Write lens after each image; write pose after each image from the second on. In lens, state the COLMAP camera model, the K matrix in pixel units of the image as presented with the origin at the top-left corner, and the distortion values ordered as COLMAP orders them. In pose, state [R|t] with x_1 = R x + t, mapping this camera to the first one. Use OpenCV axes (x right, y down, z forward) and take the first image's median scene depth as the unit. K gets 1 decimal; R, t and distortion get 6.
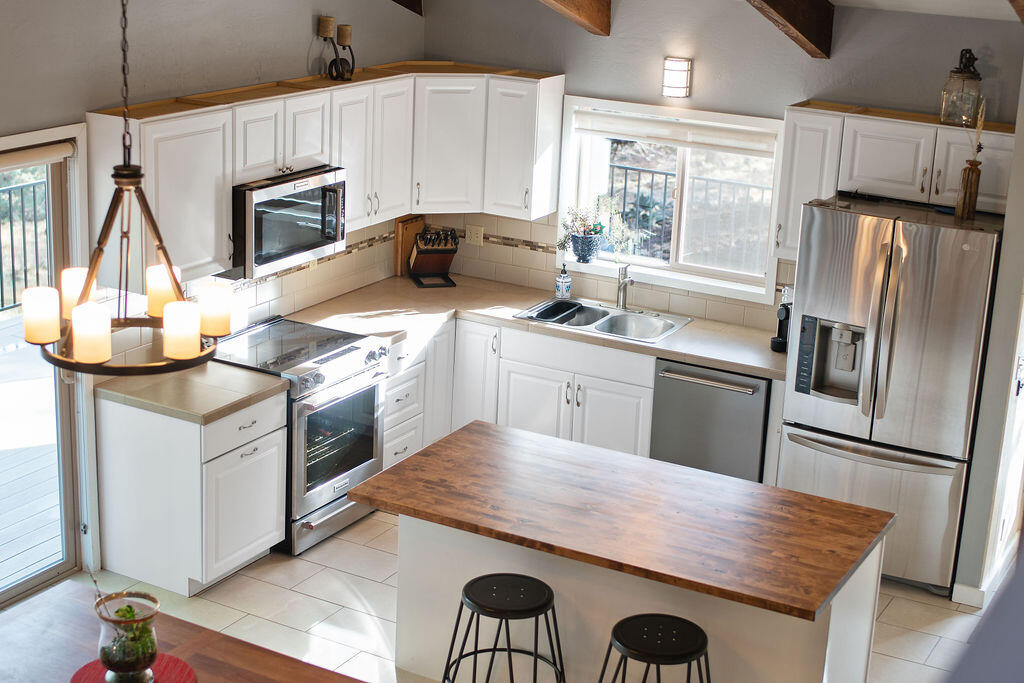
lens RADIAL K [[1573.7, 0, 512.0], [0, 1573.7, 341.5], [0, 0, 1]] dist [-0.001282, -0.004002]
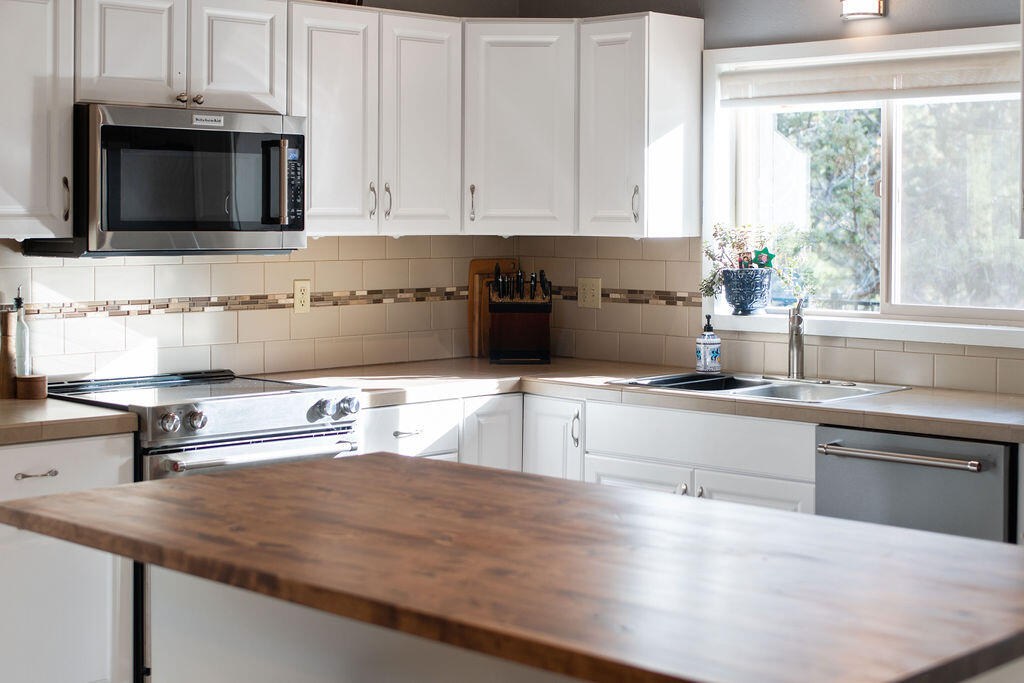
lens RADIAL K [[1630.4, 0, 511.6], [0, 1630.4, 272.6], [0, 0, 1]] dist [-0.199049, 1.065034]
pose [[0.961086, -0.029206, -0.274701, 0.136330], [-0.045034, 0.964529, -0.260108, 0.105290], [0.272554, 0.262357, 0.925680, 0.389334]]
